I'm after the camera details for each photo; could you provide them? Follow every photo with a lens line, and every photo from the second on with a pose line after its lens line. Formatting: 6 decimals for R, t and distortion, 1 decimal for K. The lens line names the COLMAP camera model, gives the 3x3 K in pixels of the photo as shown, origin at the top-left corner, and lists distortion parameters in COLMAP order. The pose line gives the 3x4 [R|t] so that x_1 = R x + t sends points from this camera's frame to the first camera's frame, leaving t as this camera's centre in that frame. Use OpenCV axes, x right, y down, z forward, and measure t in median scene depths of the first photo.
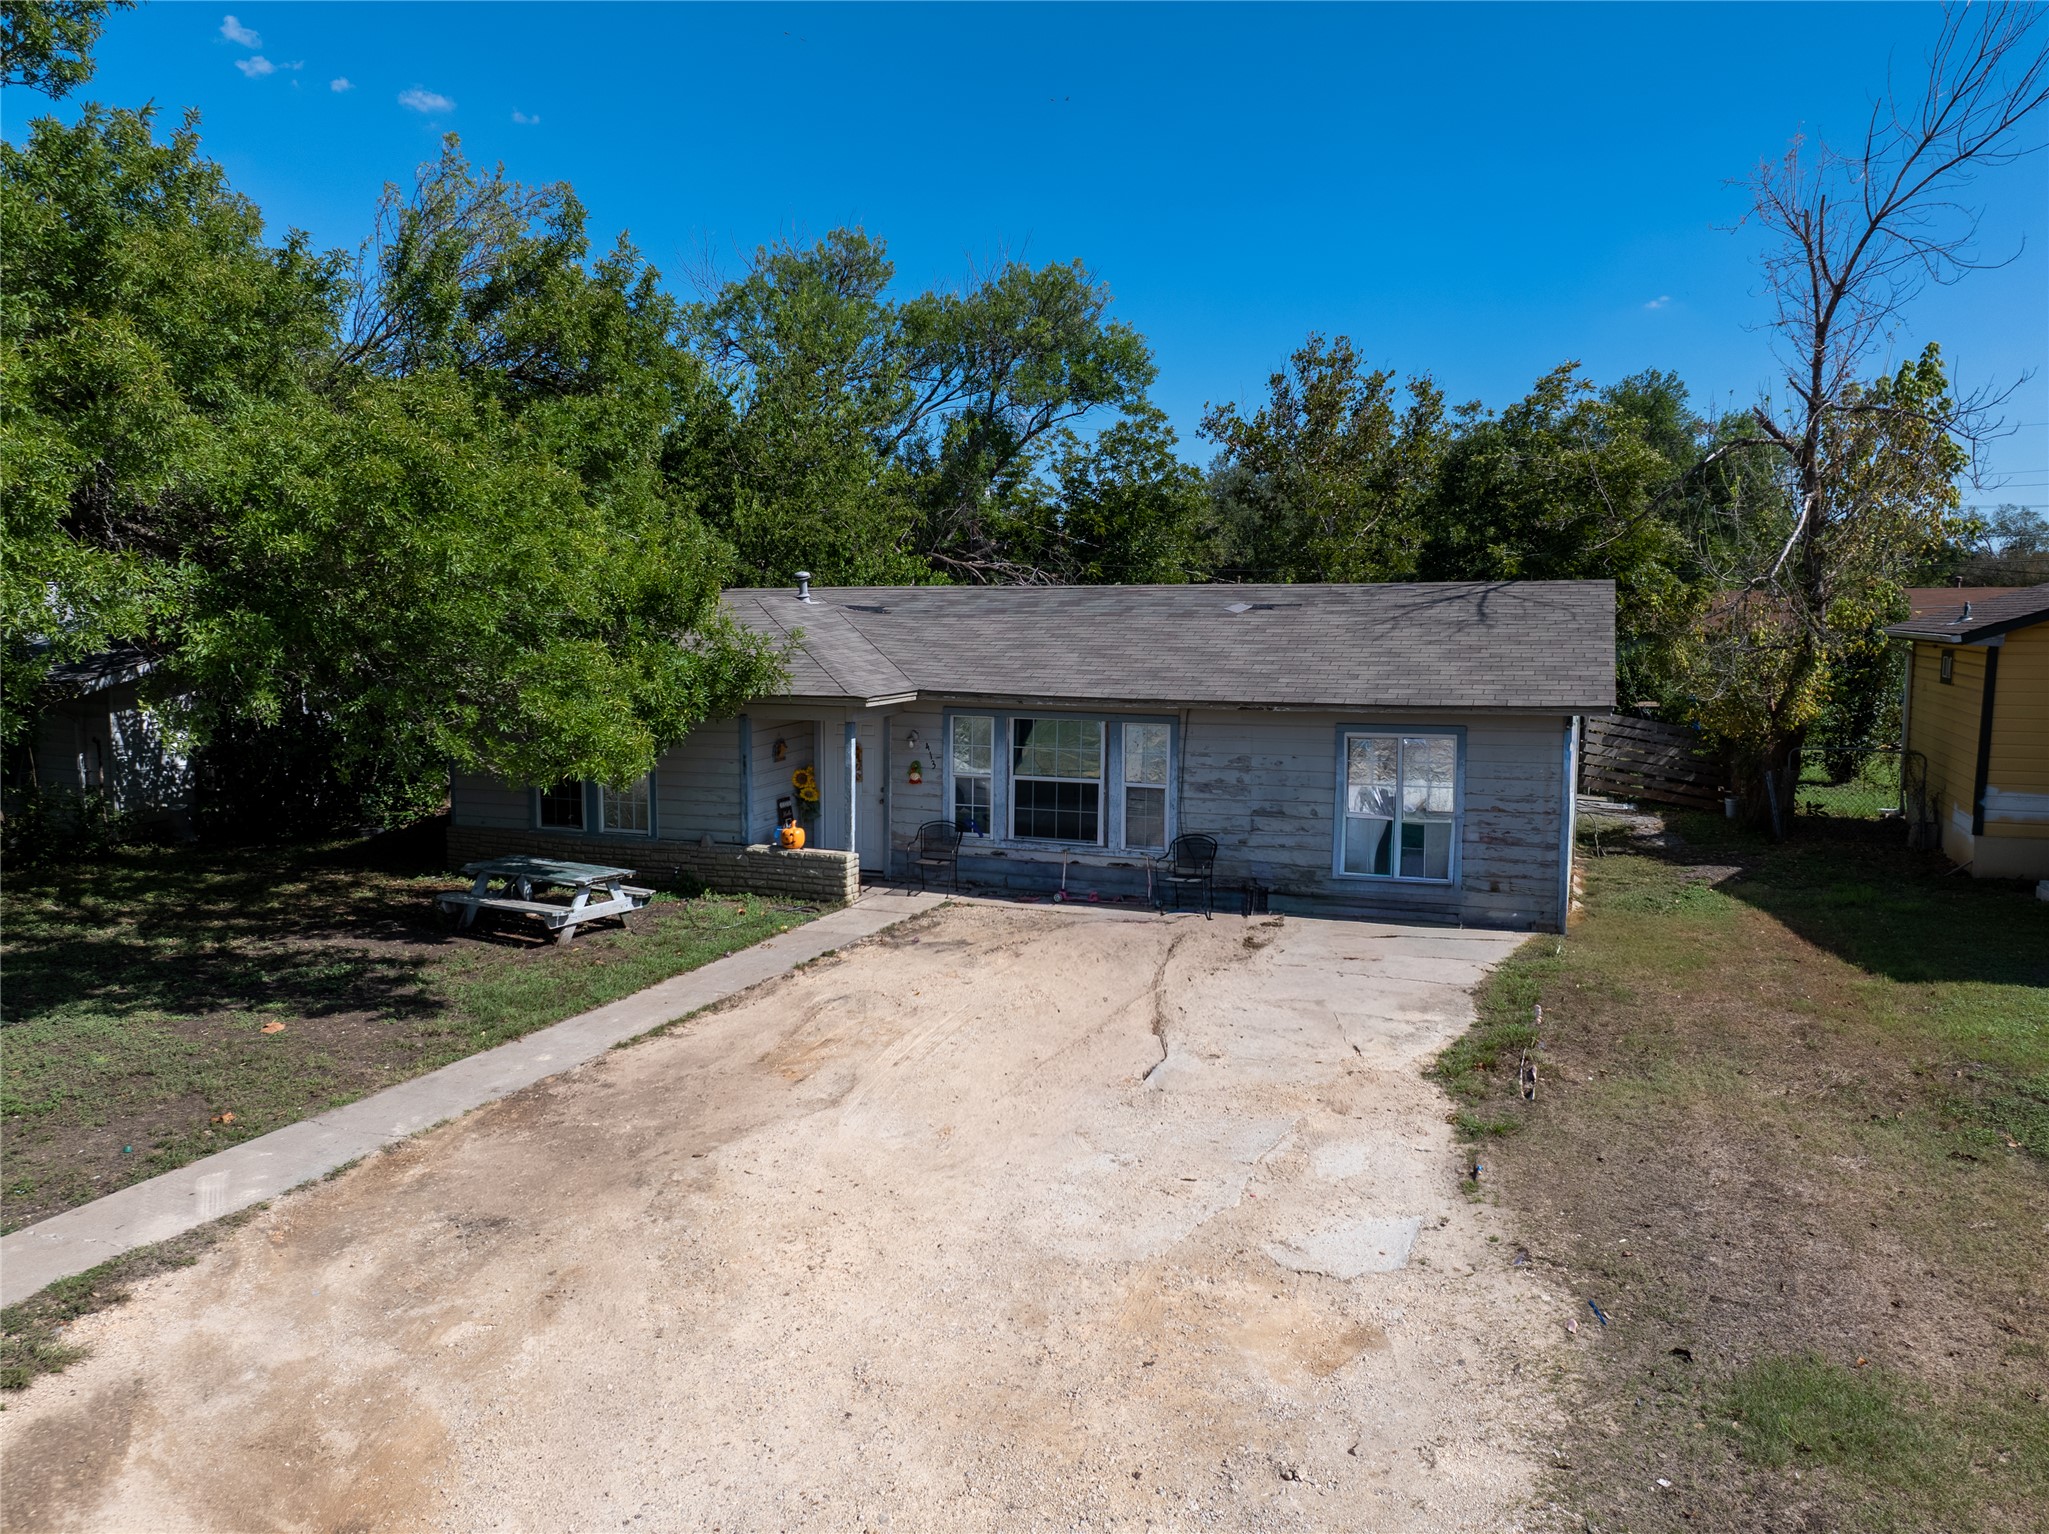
lens RADIAL K [[1440.4, 0, 1025.8], [0, 1440.4, 754.5], [0, 0, 1]] dist [-0.047312, 0.014746]
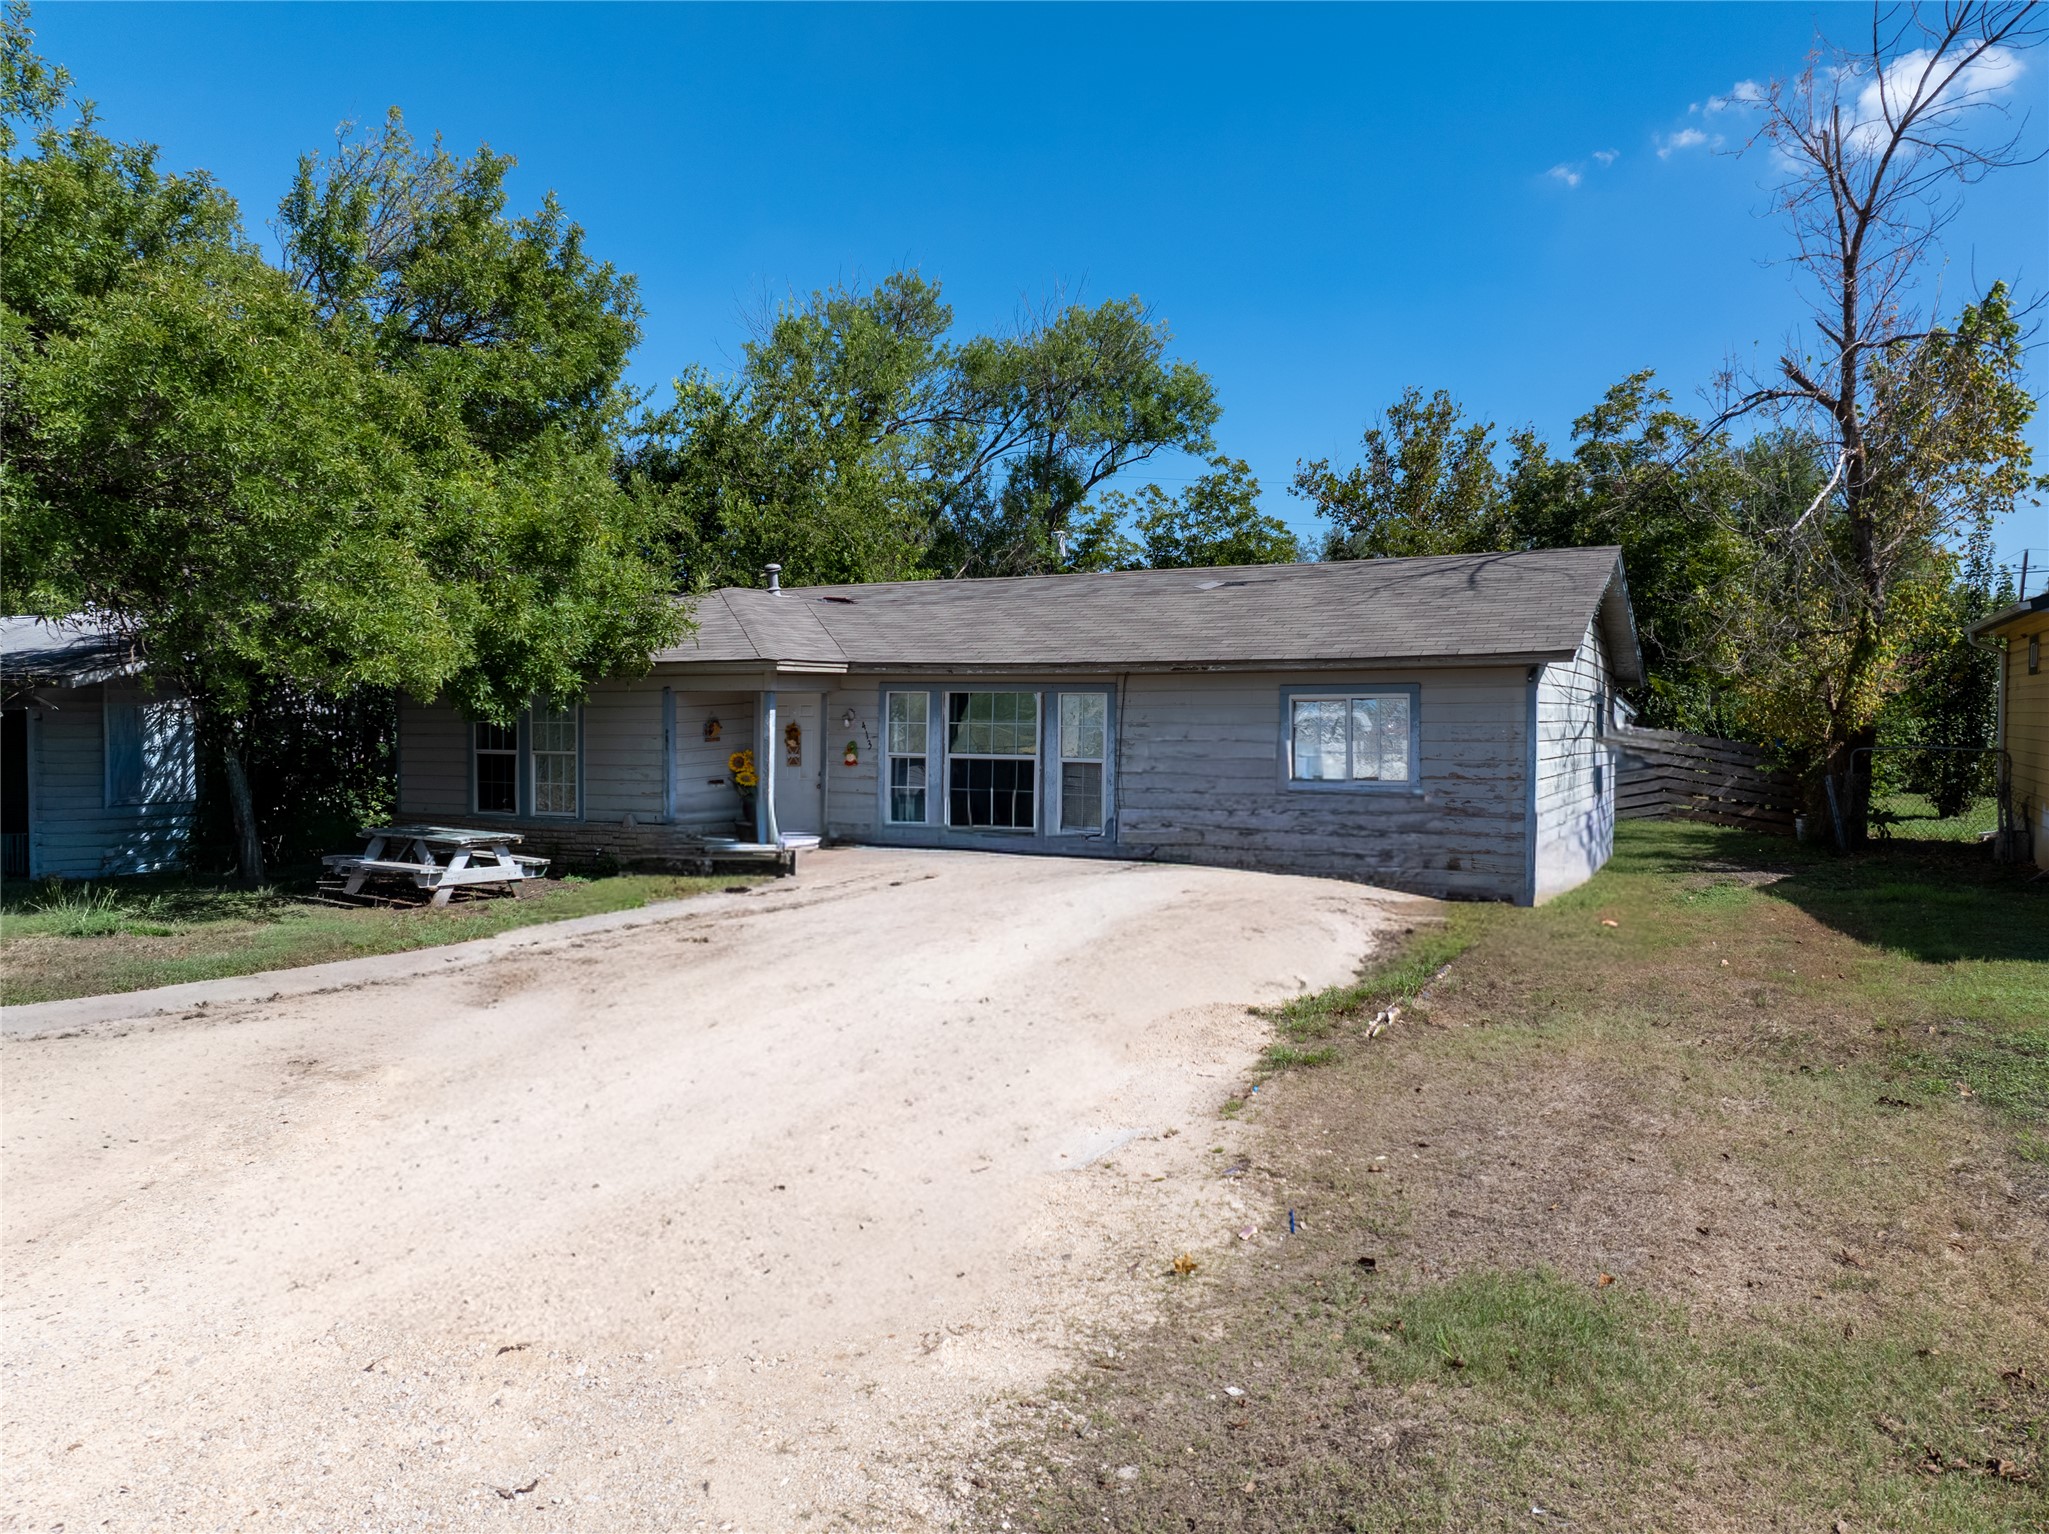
lens RADIAL K [[1442.7, 0, 1027.0], [0, 1442.7, 759.5], [0, 0, 1]] dist [-0.043862, 0.005927]
pose [[0.994699, 0.004872, -0.102709, 0.146114], [-0.011742, 0.997724, -0.066393, 0.084474], [0.102152, 0.067247, 0.992493, 0.083650]]
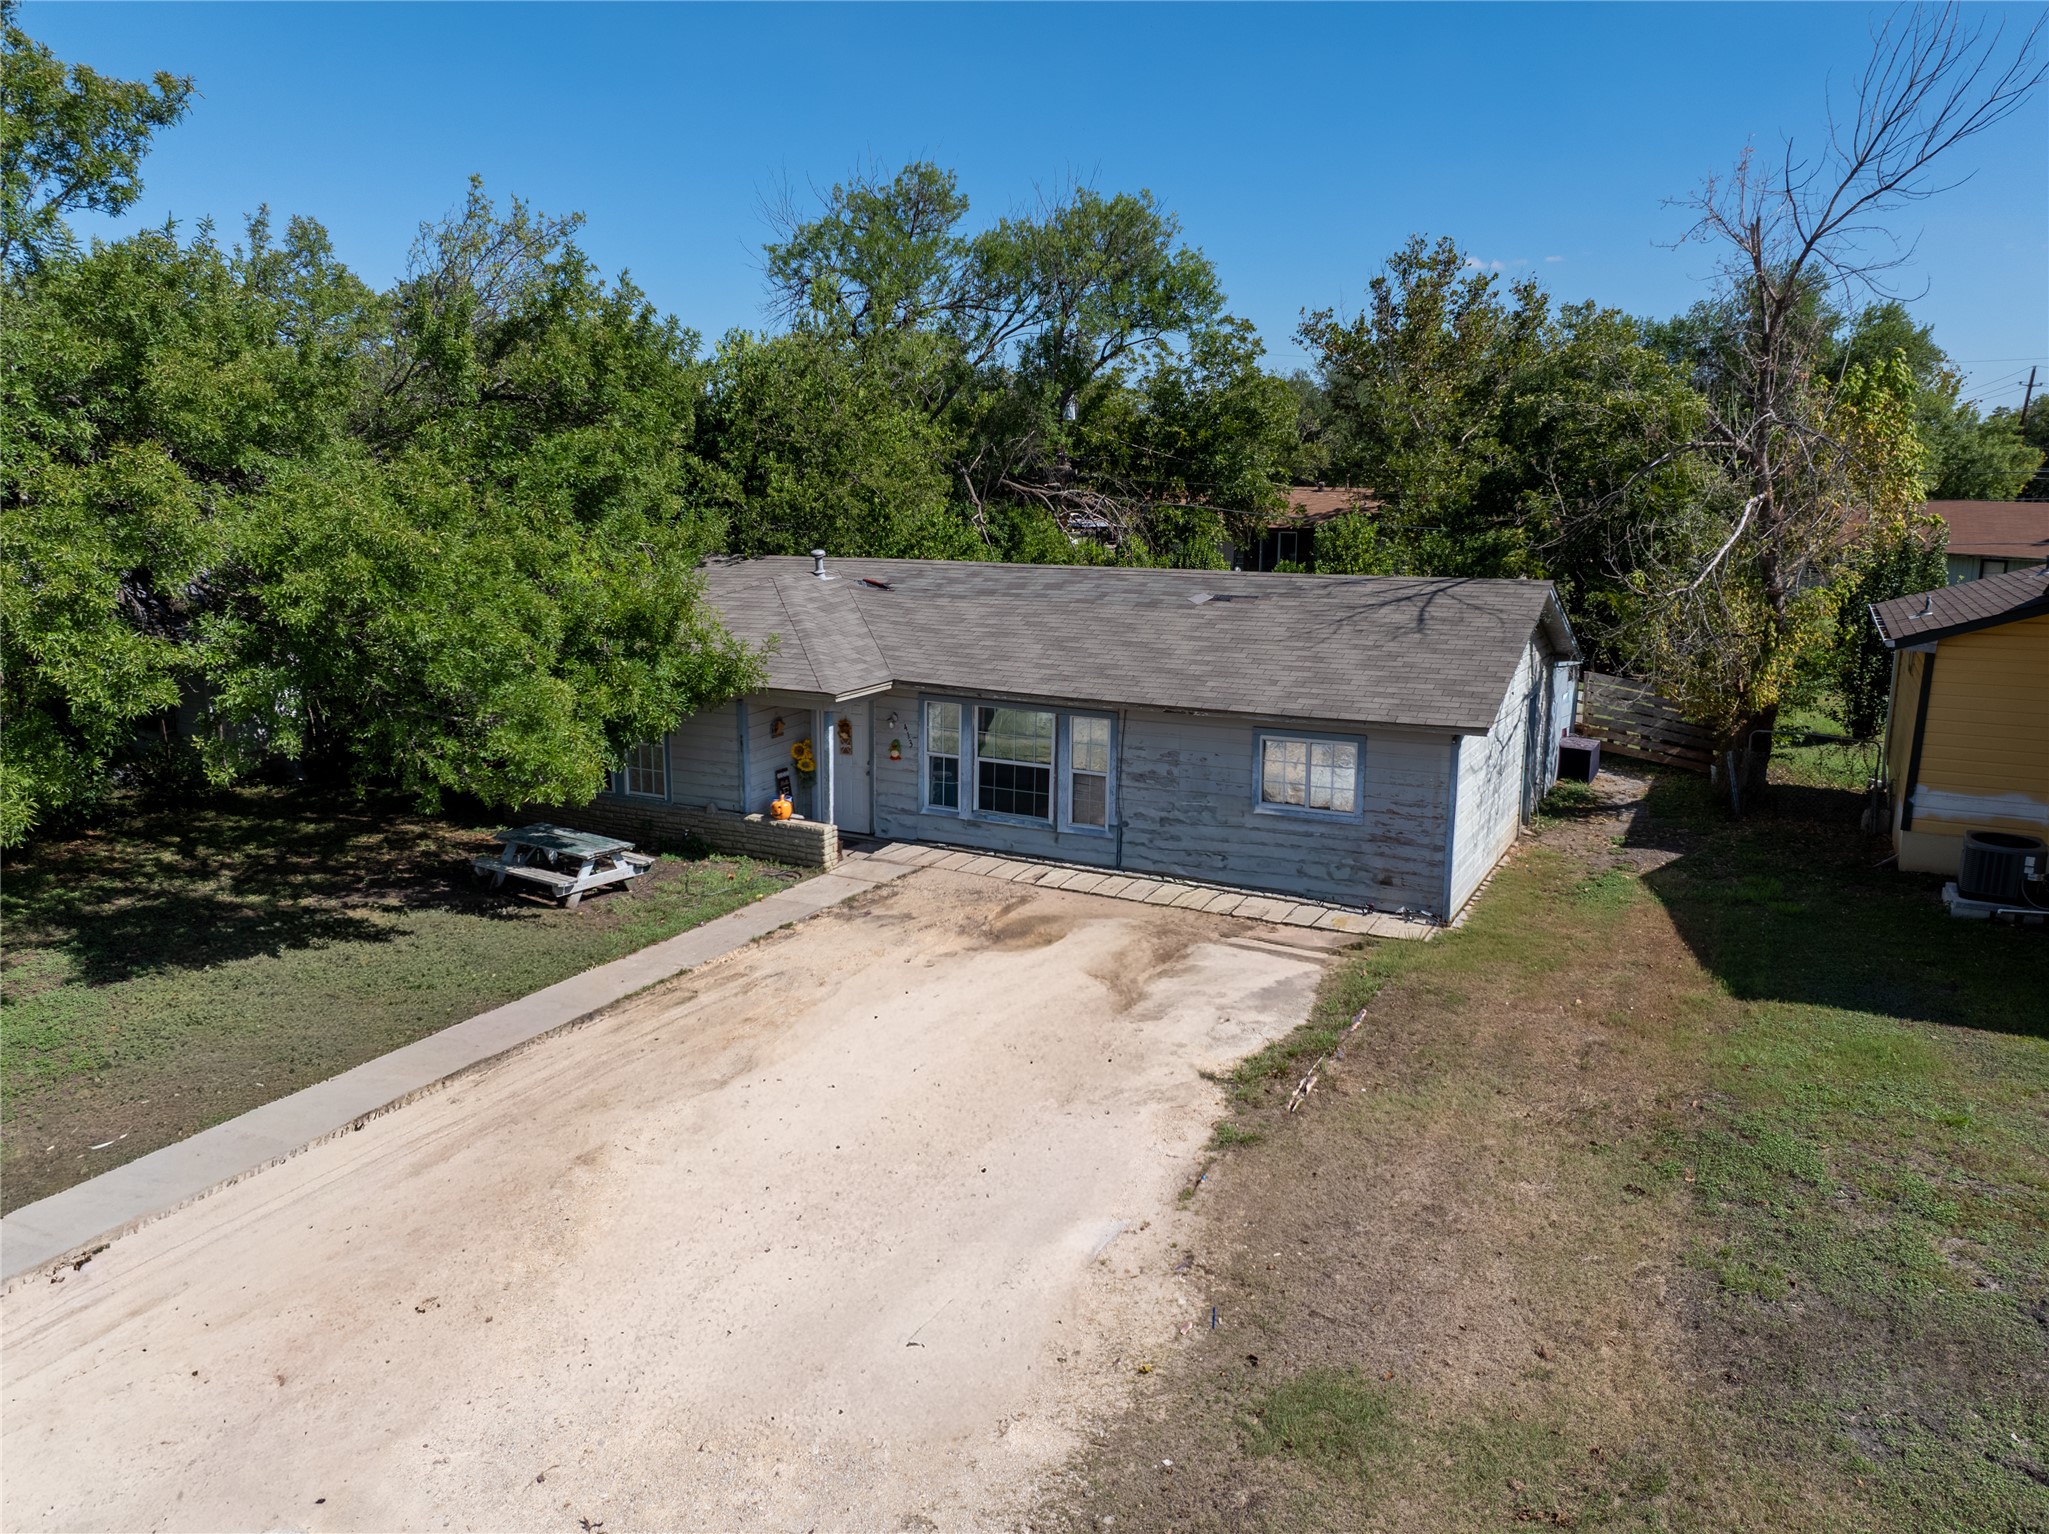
lens RADIAL K [[1440.4, 0, 1025.8], [0, 1440.4, 754.5], [0, 0, 1]] dist [-0.047312, 0.014746]
pose [[0.994096, 0.022139, -0.106220, 0.155549], [-0.011948, 0.995345, 0.095630, -0.100107], [0.107843, -0.093797, 0.989733, -0.104713]]
